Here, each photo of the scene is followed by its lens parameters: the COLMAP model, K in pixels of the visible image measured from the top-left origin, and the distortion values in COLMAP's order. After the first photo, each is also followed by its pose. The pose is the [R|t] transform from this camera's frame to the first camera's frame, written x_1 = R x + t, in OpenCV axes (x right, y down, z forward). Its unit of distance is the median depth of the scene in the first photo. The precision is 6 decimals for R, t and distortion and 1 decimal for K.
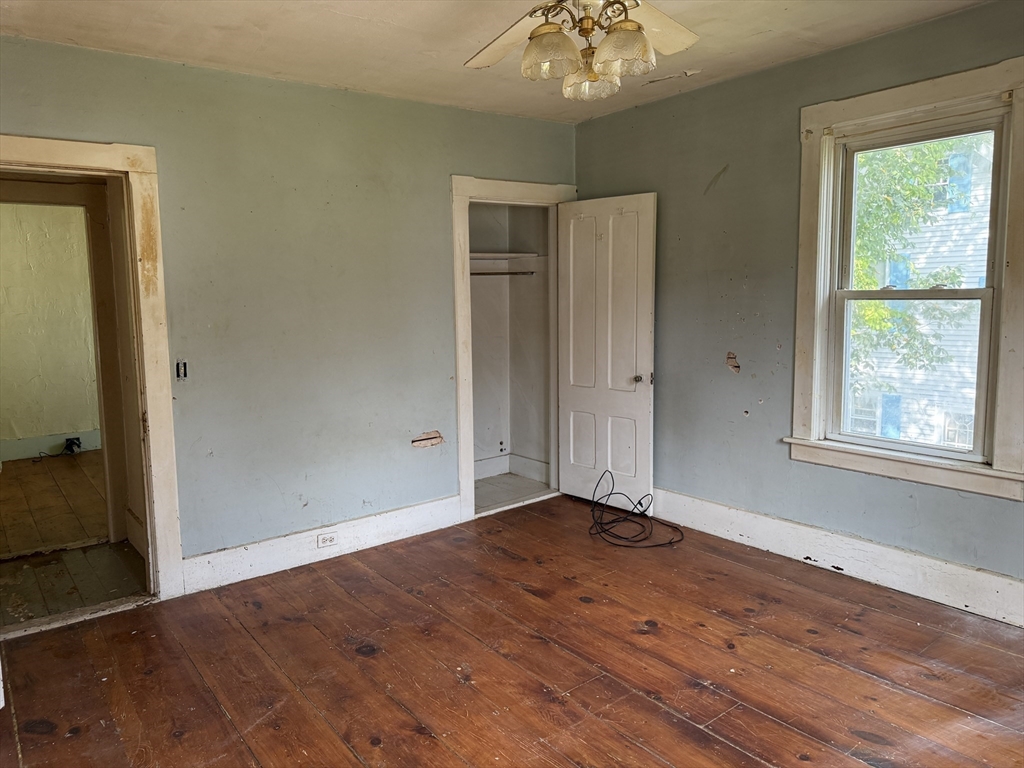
lens RADIAL K [[722.9, 0, 516.7], [0, 722.9, 375.0], [0, 0, 1]] dist [0.001513, -0.007635]
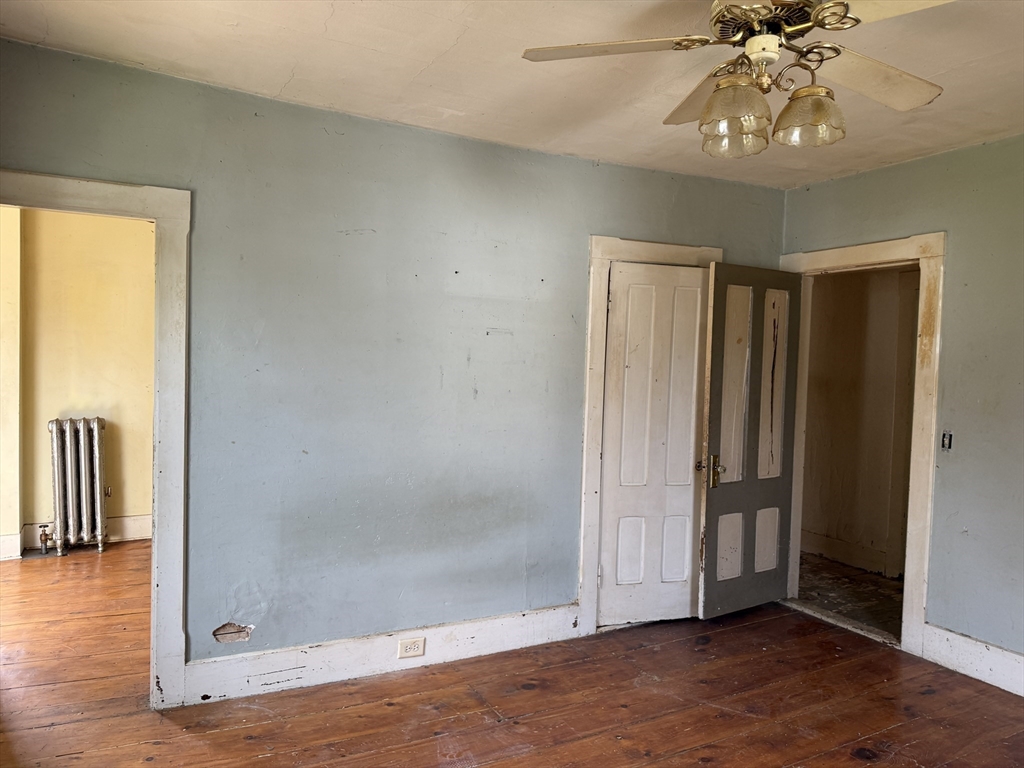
lens RADIAL K [[722.9, 0, 516.7], [0, 722.9, 375.0], [0, 0, 1]] dist [0.001513, -0.007635]
pose [[-0.158463, 0.037325, -0.986659, 0.671257], [-0.135897, 0.988950, 0.059238, -0.080753], [0.977968, 0.143471, -0.151640, 0.569224]]
